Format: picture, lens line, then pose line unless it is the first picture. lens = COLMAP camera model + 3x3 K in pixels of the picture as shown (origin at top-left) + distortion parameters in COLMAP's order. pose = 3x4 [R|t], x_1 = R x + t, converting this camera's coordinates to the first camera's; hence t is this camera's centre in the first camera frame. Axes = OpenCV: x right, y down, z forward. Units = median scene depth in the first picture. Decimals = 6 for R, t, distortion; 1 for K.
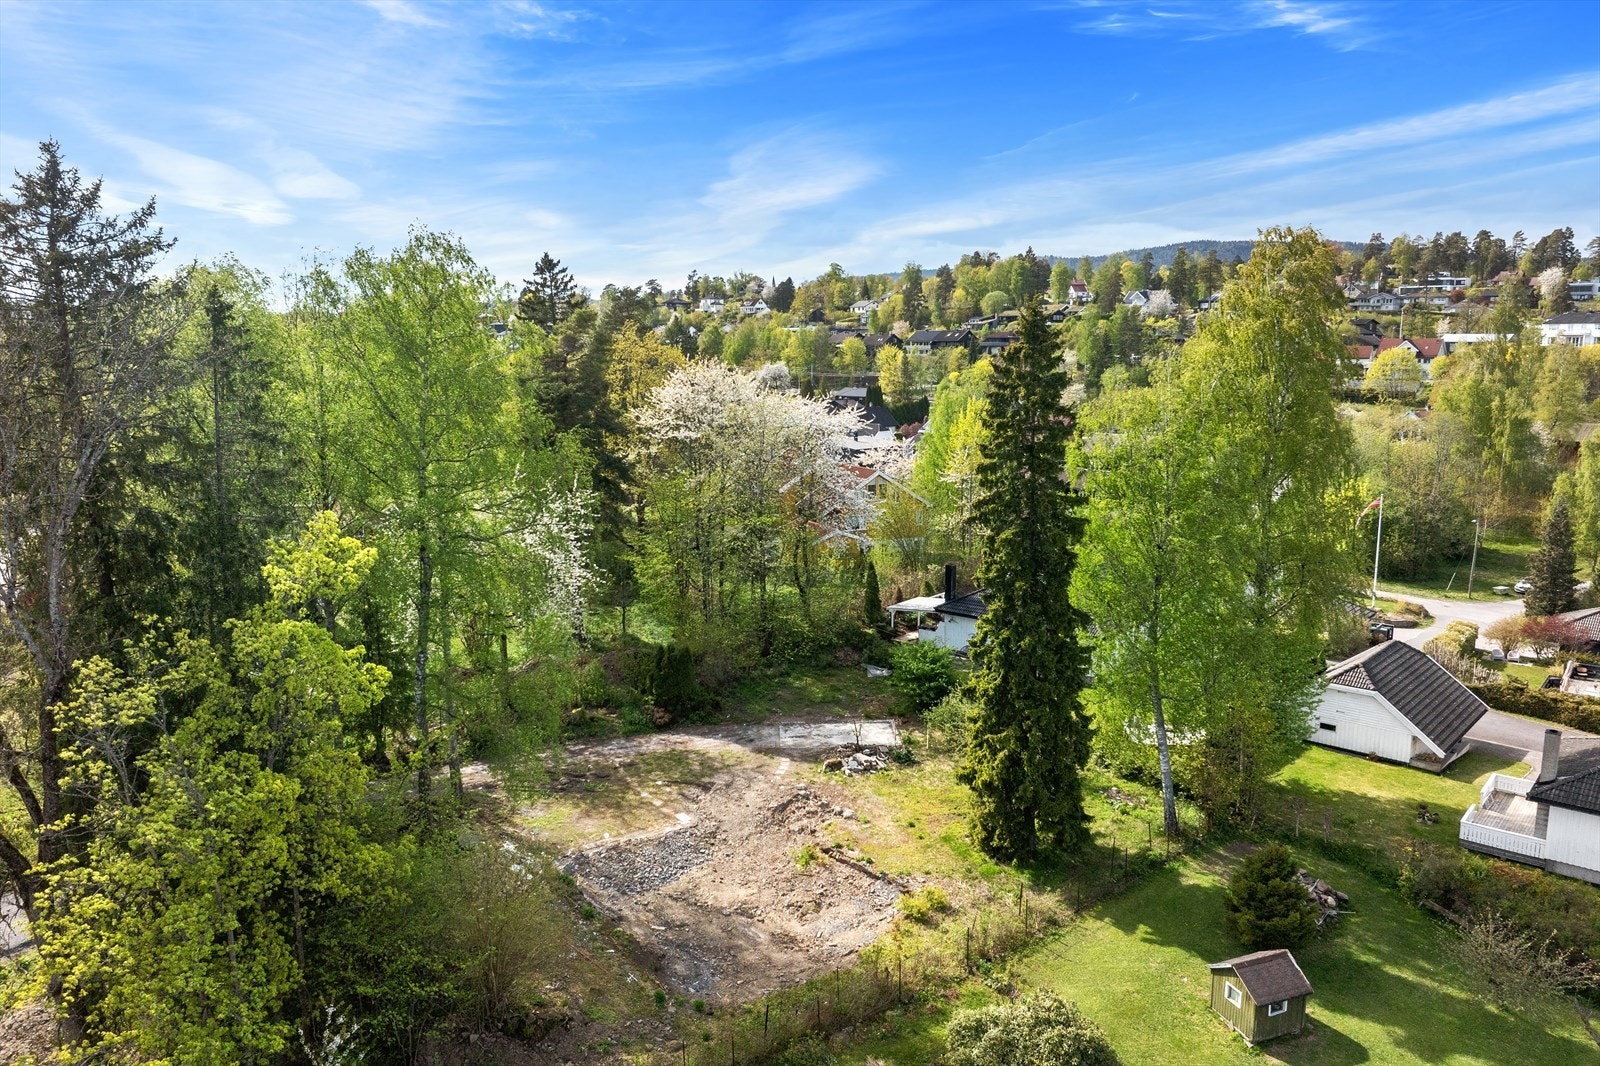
lens RADIAL K [[987.0, 0, 800.0], [0, 987.0, 533.0], [0, 0, 1]] dist [0.002542, -0.000148]
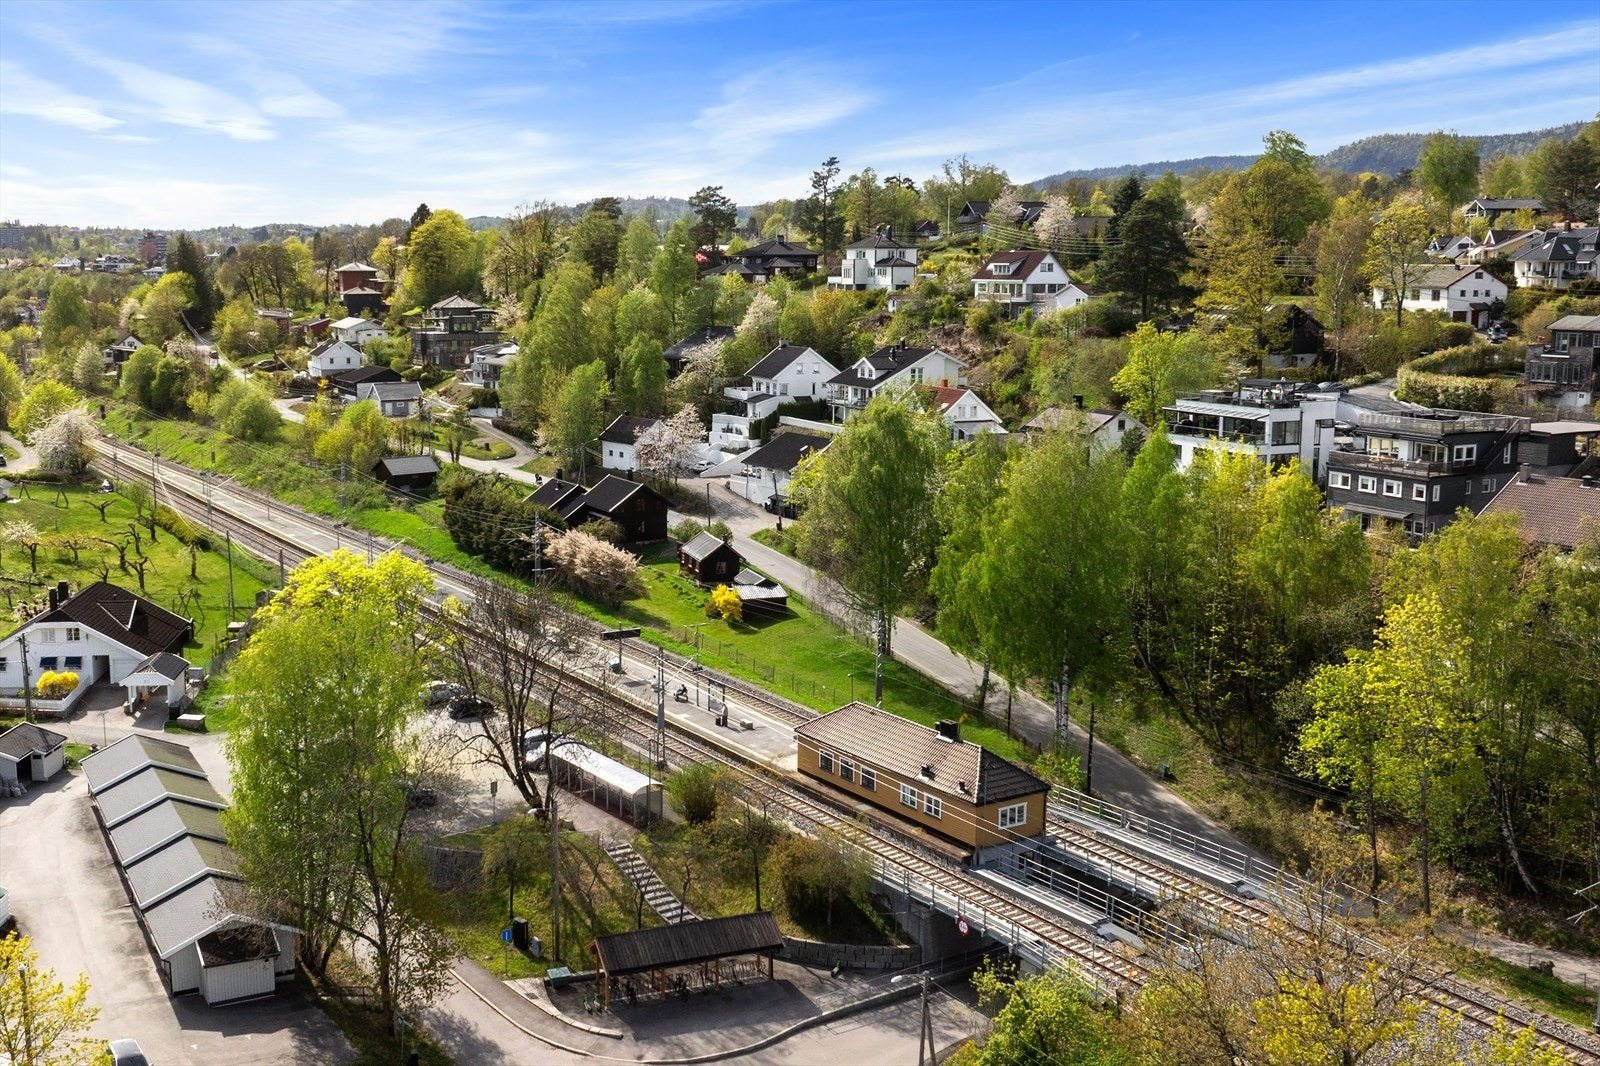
lens RADIAL K [[1183.9, 0, 800.0], [0, 1183.9, 533.0], [0, 0, 1]] dist [-0.035358, -0.005420]
pose [[0.988104, 0.034774, -0.149806, -0.054850], [-0.028774, 0.998702, 0.042035, -0.160906], [0.151073, -0.037225, 0.987821, 0.618836]]
